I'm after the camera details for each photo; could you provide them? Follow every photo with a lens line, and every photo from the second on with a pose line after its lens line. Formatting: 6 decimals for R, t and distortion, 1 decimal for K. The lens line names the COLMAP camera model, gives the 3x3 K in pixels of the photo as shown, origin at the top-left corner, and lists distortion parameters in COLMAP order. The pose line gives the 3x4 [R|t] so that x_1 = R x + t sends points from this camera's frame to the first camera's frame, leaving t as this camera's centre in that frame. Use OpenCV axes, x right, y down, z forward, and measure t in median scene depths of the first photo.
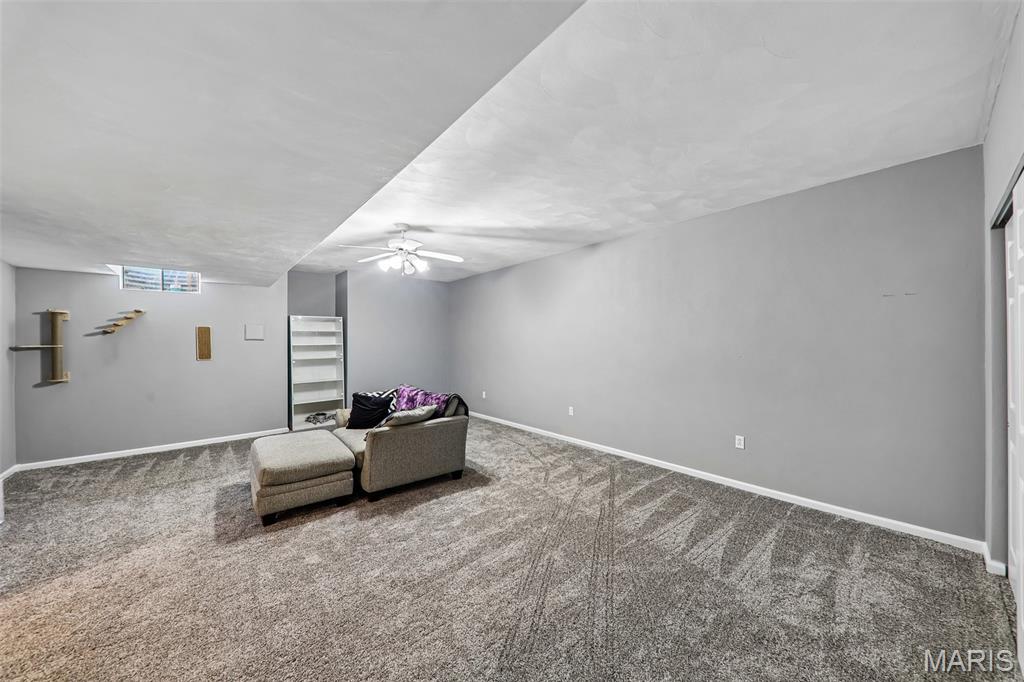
lens RADIAL K [[359.5, 0, 512.0], [0, 359.5, 341.0], [0, 0, 1]] dist [-0.001227, -0.000125]
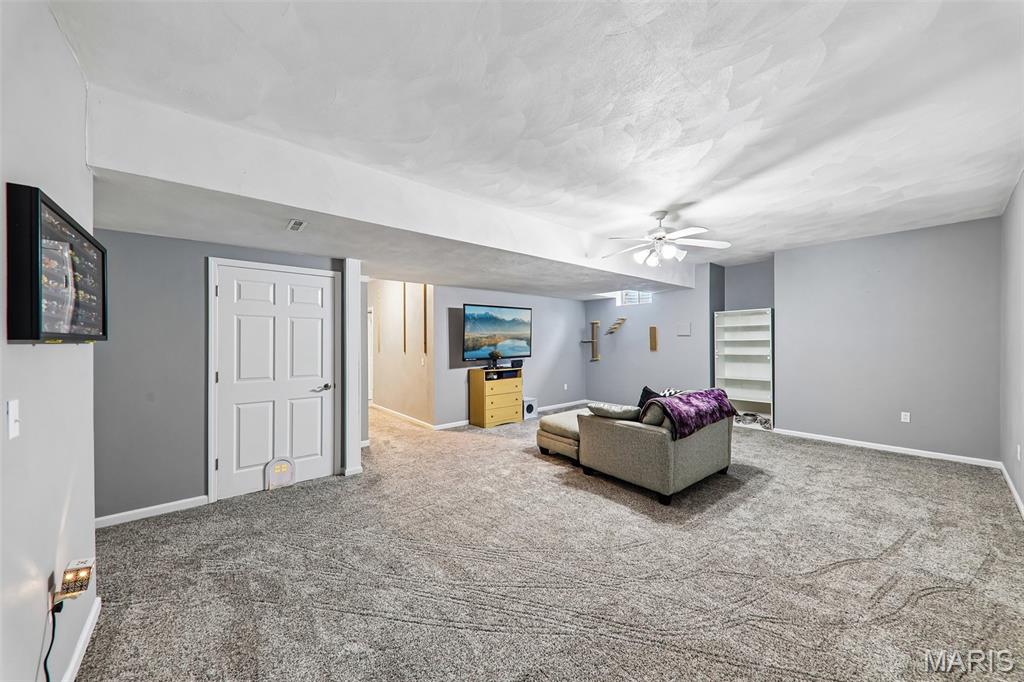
lens RADIAL K [[359.5, 0, 512.0], [0, 359.5, 341.0], [0, 0, 1]] dist [-0.001227, -0.000125]
pose [[-0.021513, 0.006178, -0.999749, 0.618167], [0.011643, 0.999915, 0.005928, -0.000208], [0.999701, -0.011512, -0.021583, 0.610298]]
